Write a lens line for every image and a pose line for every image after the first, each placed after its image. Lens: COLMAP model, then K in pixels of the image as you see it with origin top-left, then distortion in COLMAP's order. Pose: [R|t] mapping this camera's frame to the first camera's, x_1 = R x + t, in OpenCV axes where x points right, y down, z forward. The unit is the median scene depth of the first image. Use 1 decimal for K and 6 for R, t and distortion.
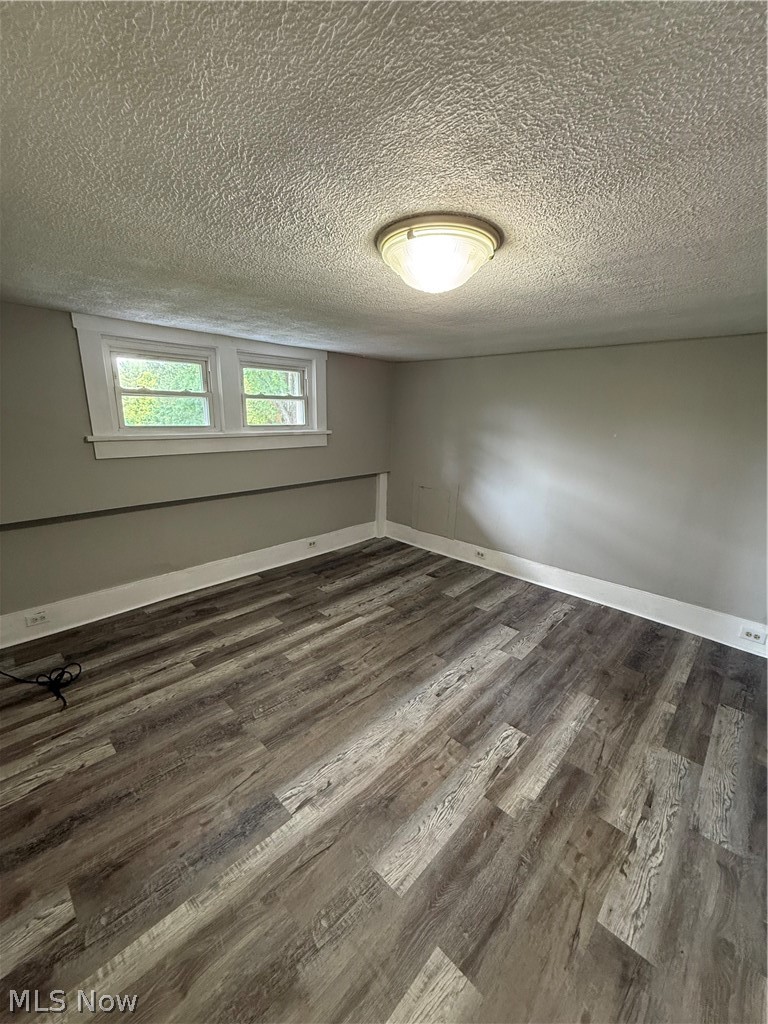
lens RADIAL K [[406.9, 0, 384.1], [0, 406.9, 512.5], [0, 0, 1]] dist [0.000807, 0.000103]
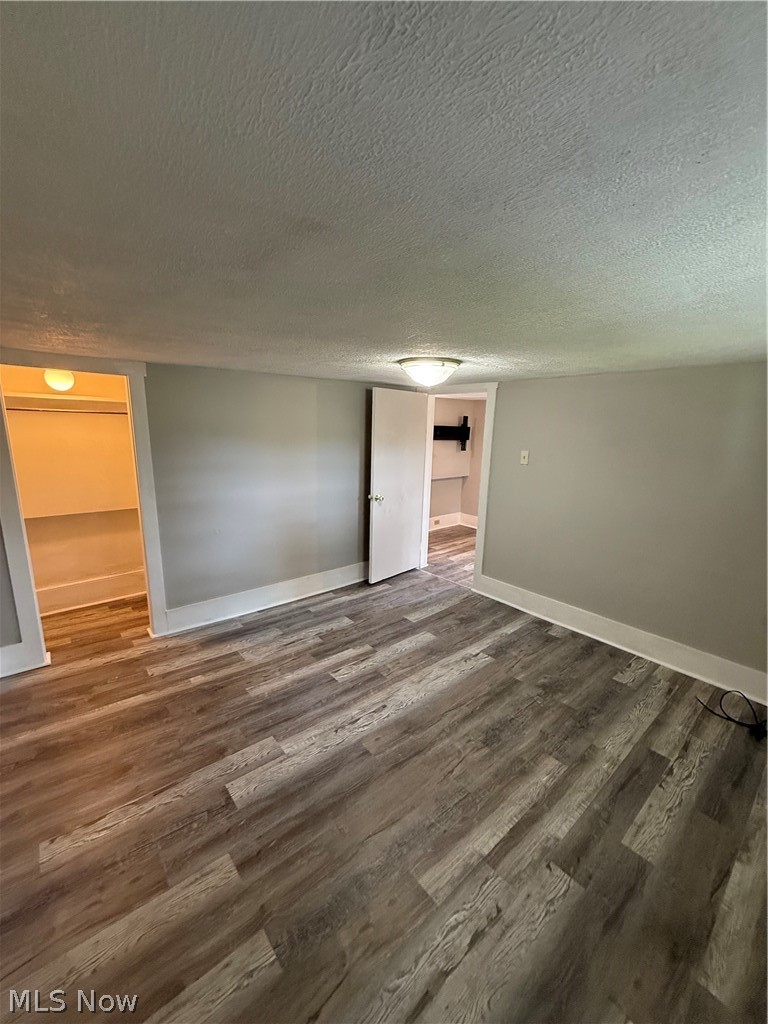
lens RADIAL K [[406.9, 0, 384.6], [0, 406.9, 513.9], [0, 0, 1]] dist [0.000807, 0.000103]
pose [[-0.993830, -0.067541, 0.087982, 0.072864], [-0.022071, 0.897779, 0.439894, -0.490381], [-0.108699, 0.435238, -0.893730, 1.766287]]
